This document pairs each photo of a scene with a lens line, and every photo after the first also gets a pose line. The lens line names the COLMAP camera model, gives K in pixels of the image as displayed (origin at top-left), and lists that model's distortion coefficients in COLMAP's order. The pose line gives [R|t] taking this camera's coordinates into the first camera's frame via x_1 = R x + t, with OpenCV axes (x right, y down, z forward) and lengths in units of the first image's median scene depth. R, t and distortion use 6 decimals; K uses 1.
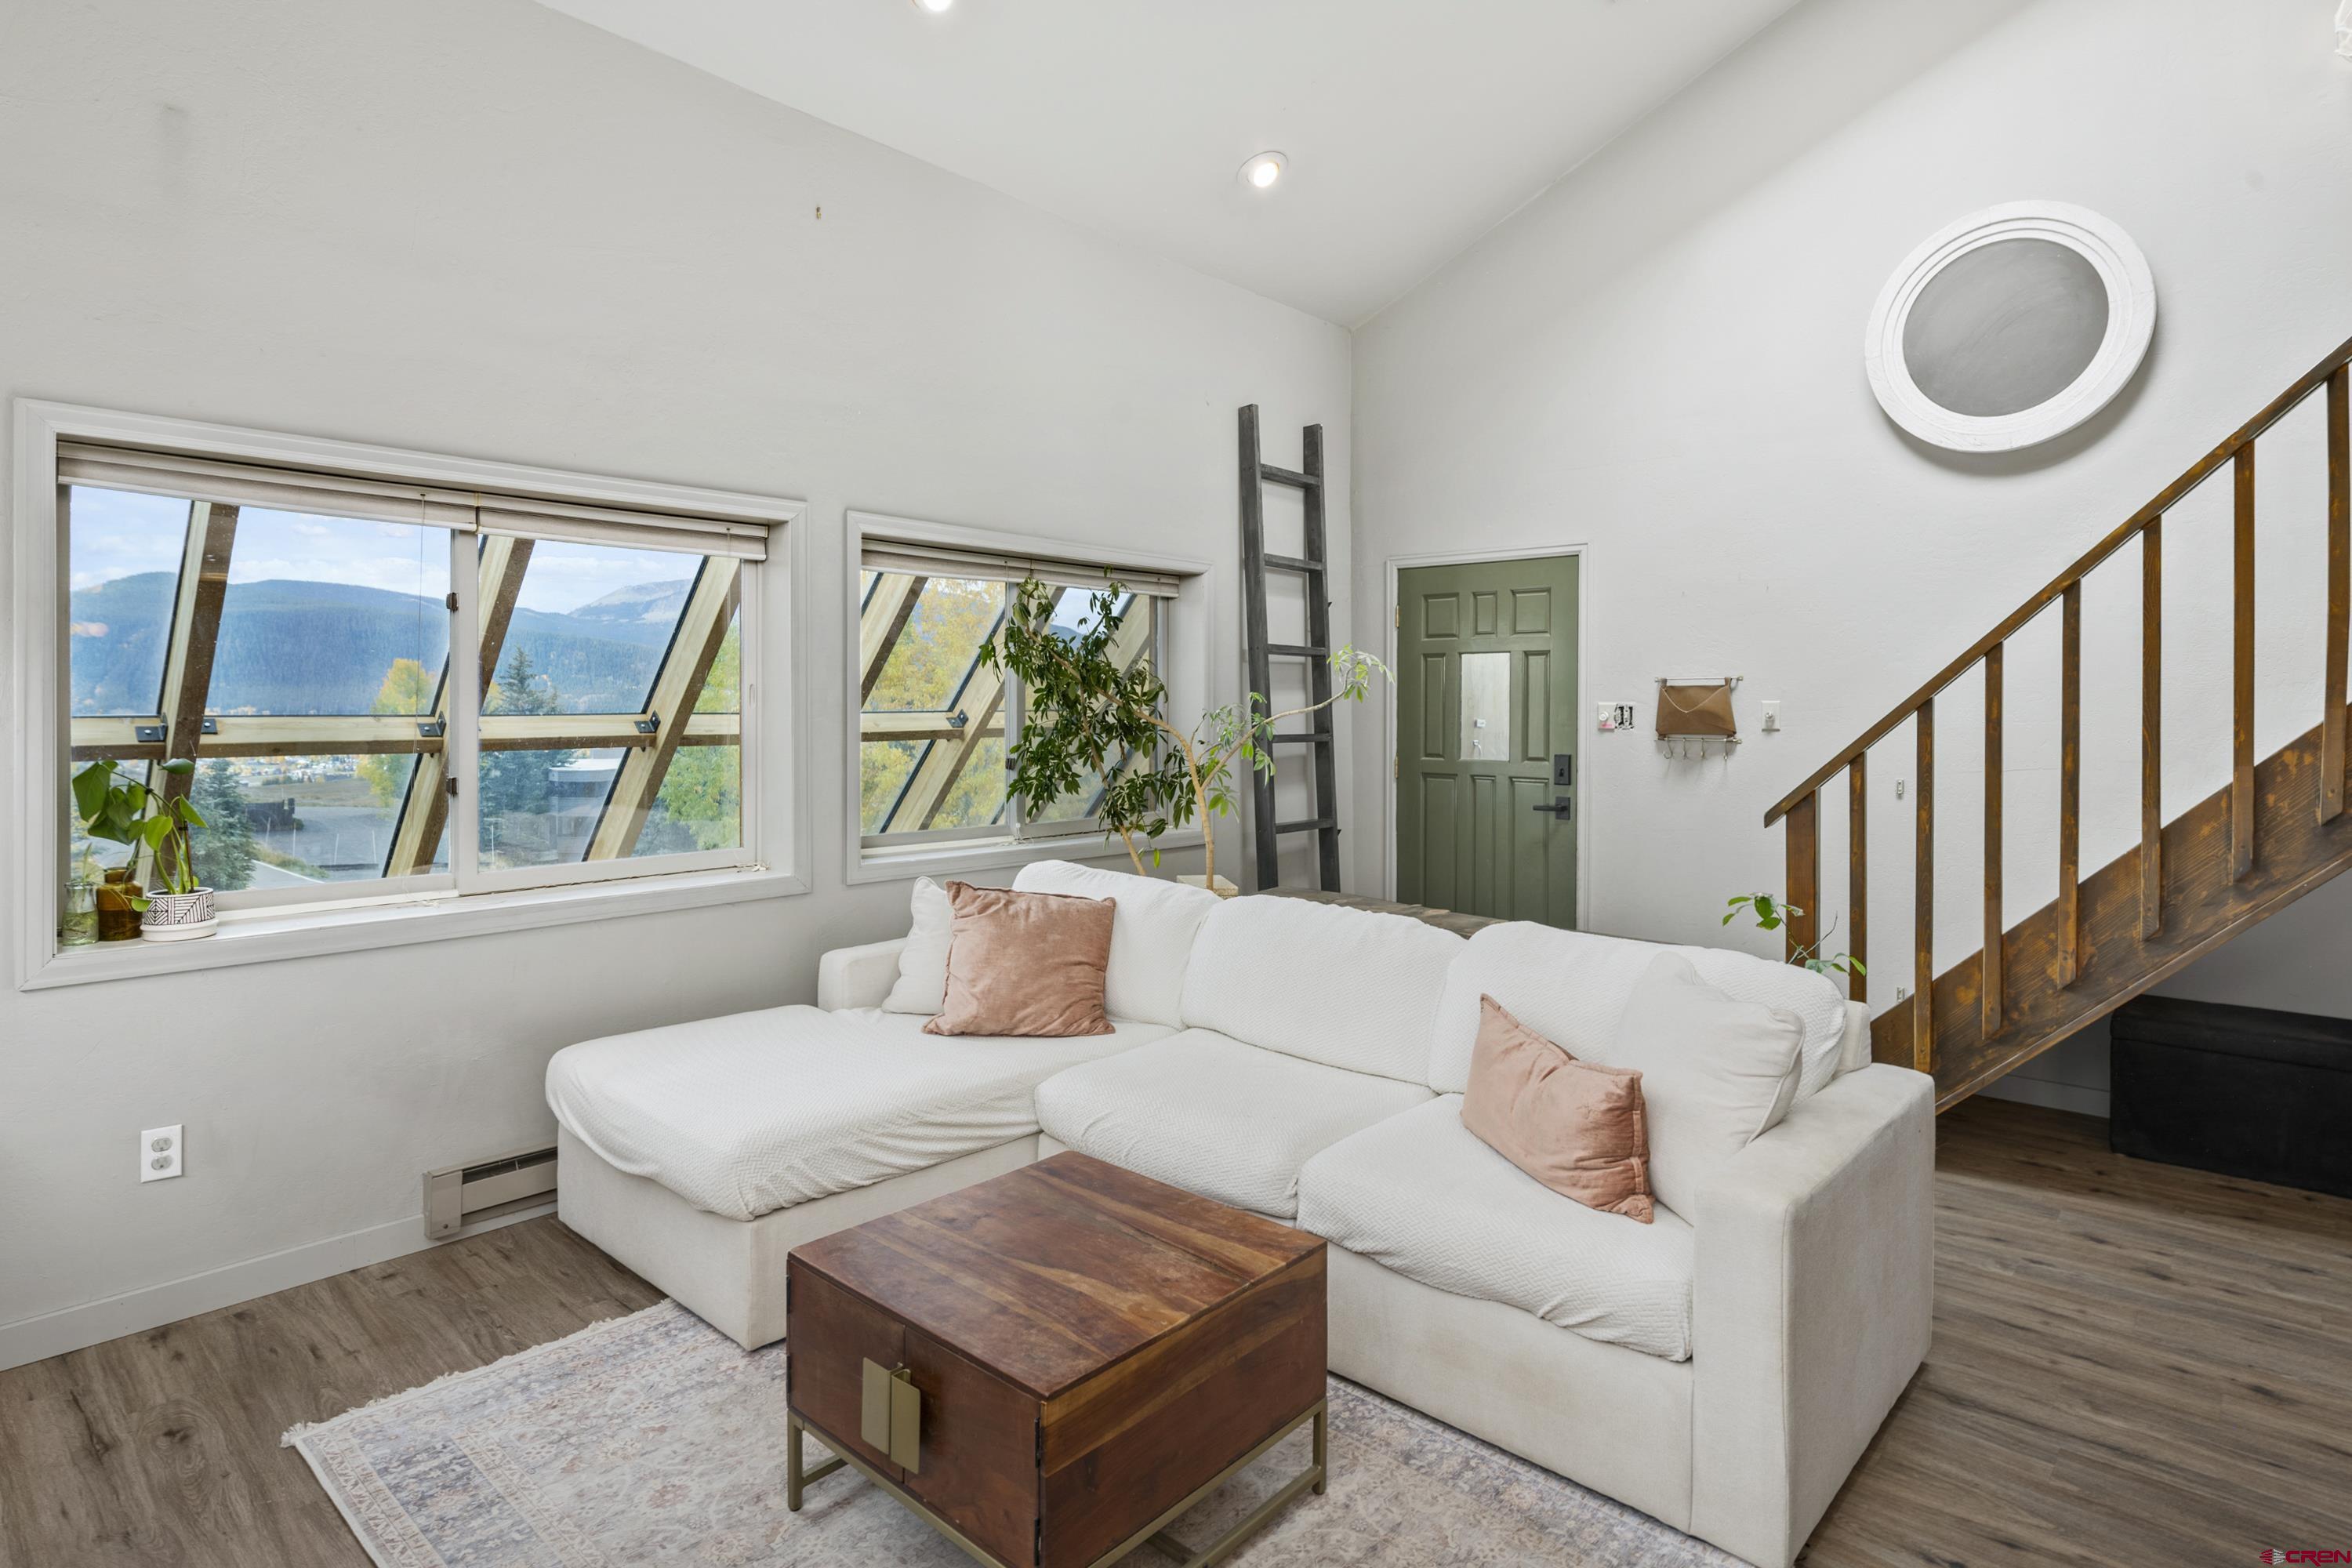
lens RADIAL K [[1239.6, 0, 1201.2], [0, 1239.6, 724.7], [0, 0, 1]] dist [-0.003663, -0.000486]
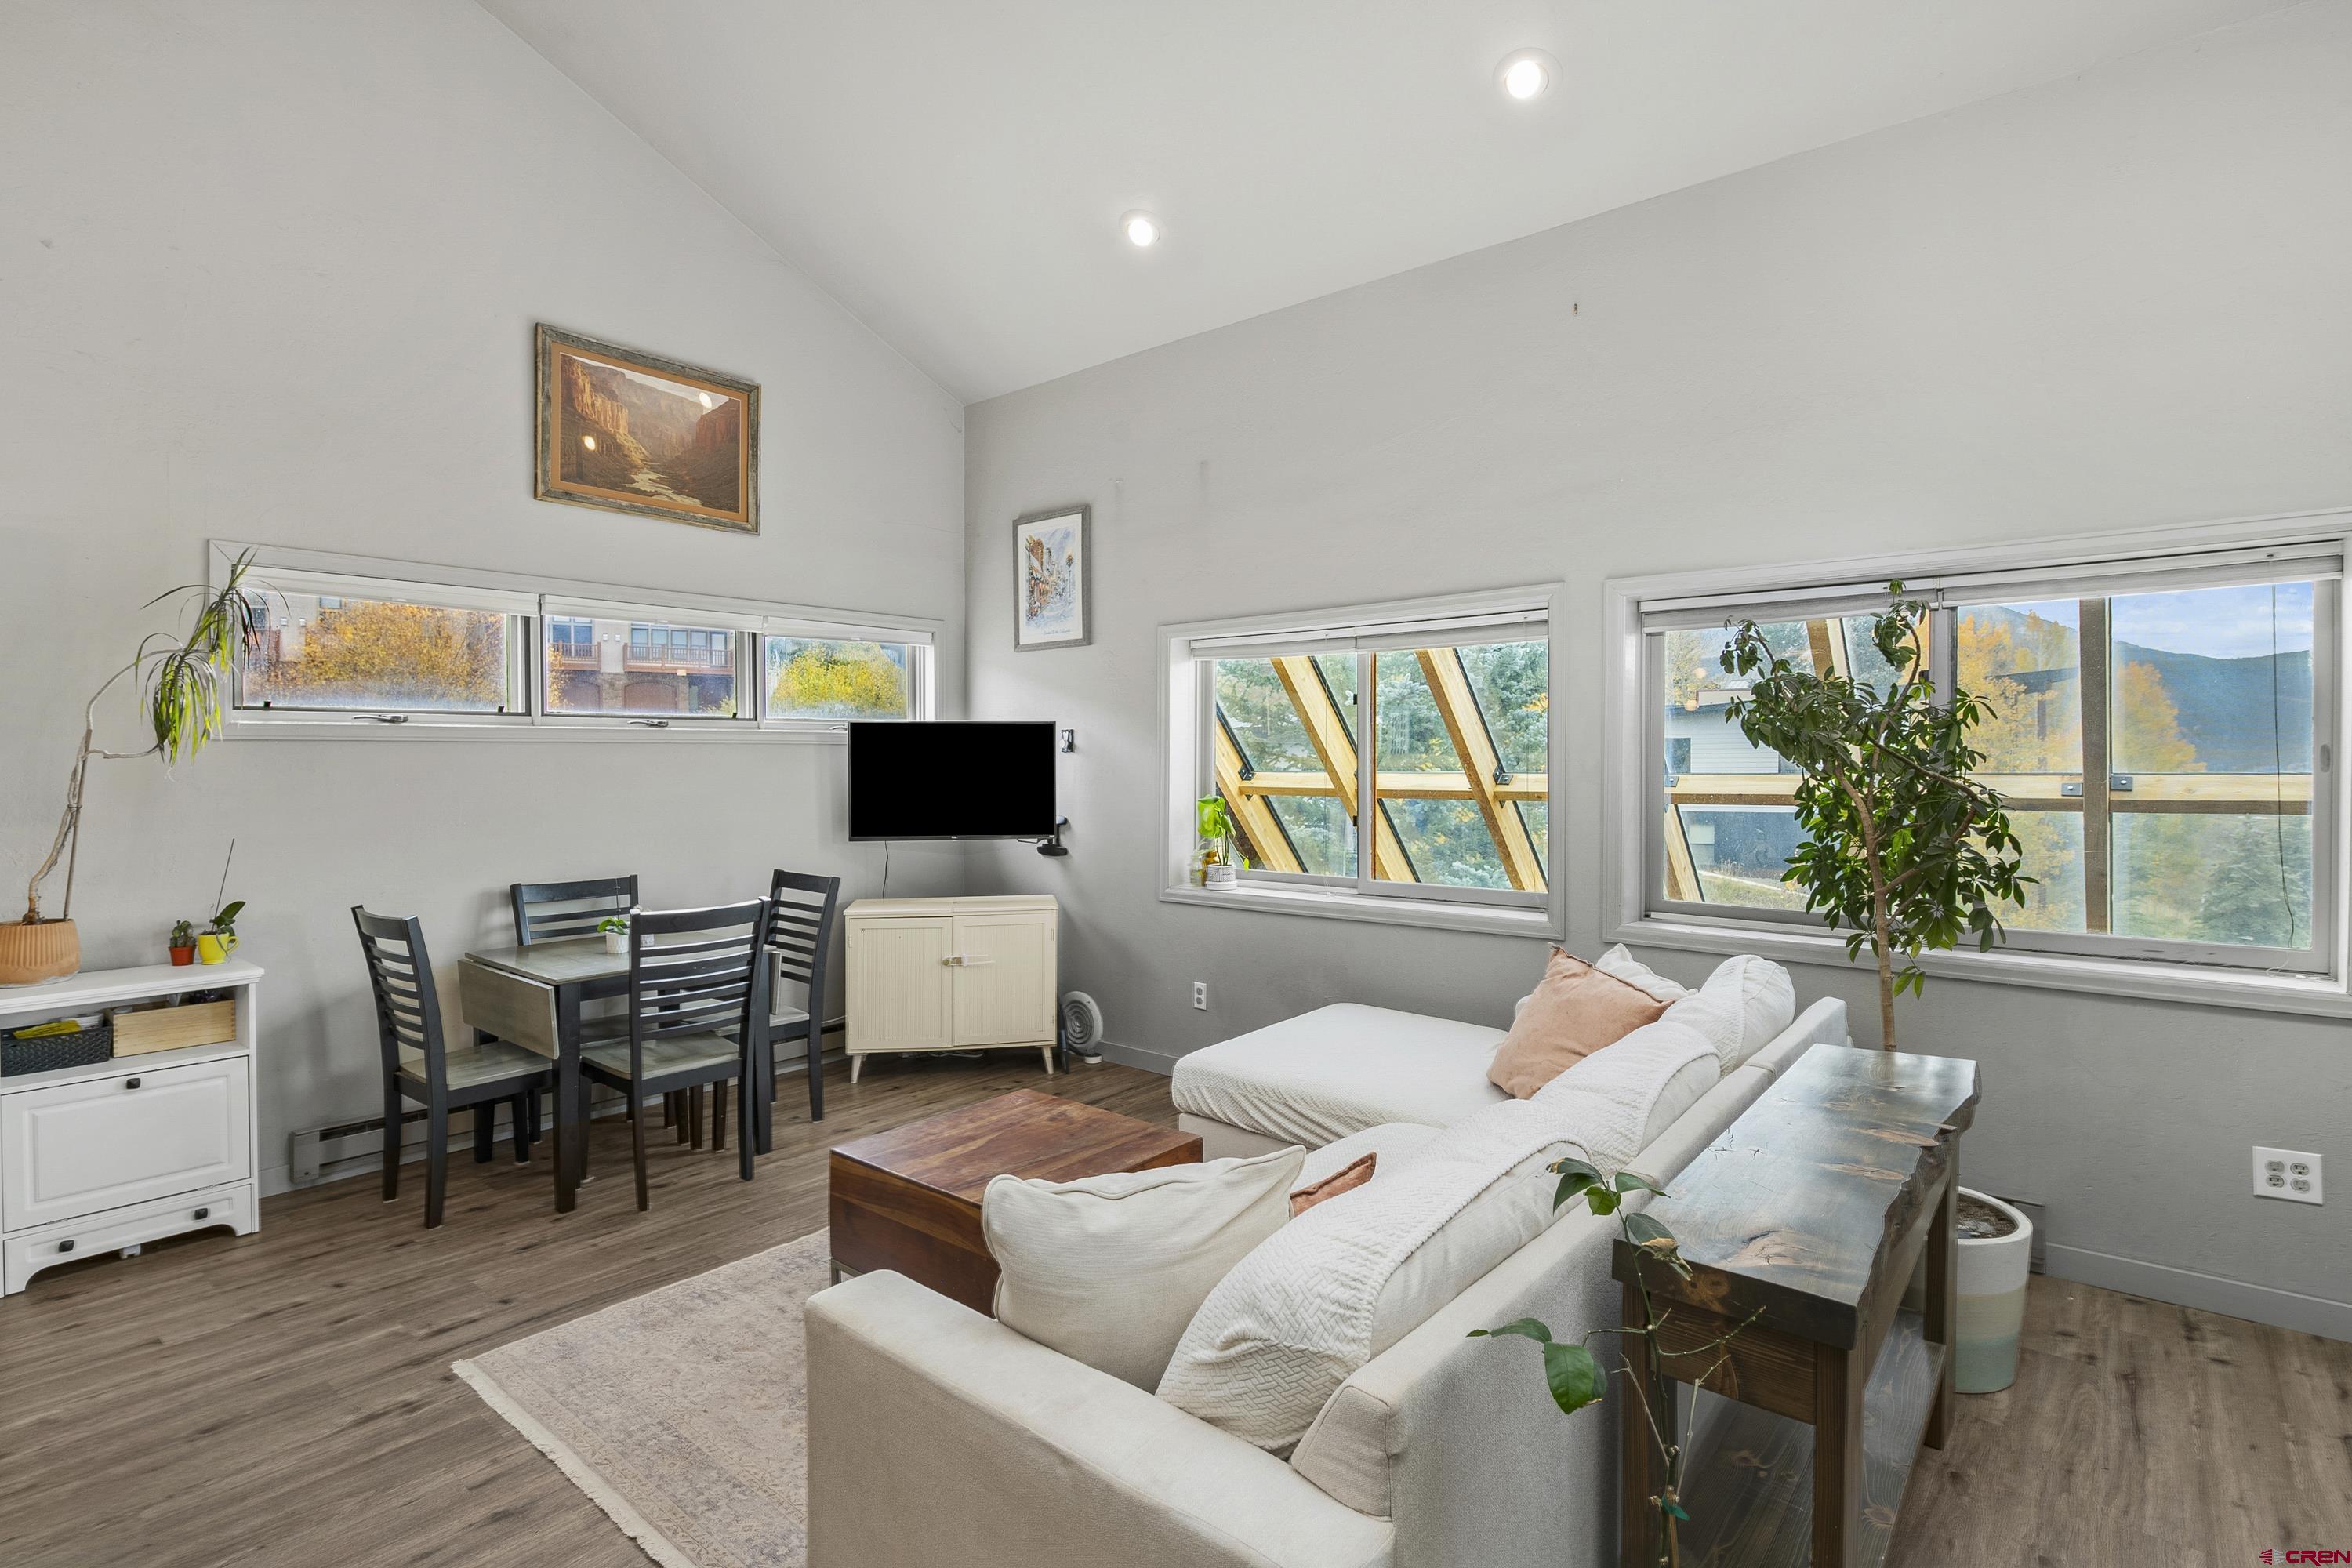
lens RADIAL K [[1142.6, 0, 1175.8], [0, 1142.6, 778.3], [0, 0, 1]] dist [-0.003347, -0.000523]
pose [[0.040394, 0.012519, -0.999105, 0.652018], [-0.014240, 0.999827, 0.011952, -0.012739], [0.999082, 0.013744, 0.040565, 0.599309]]
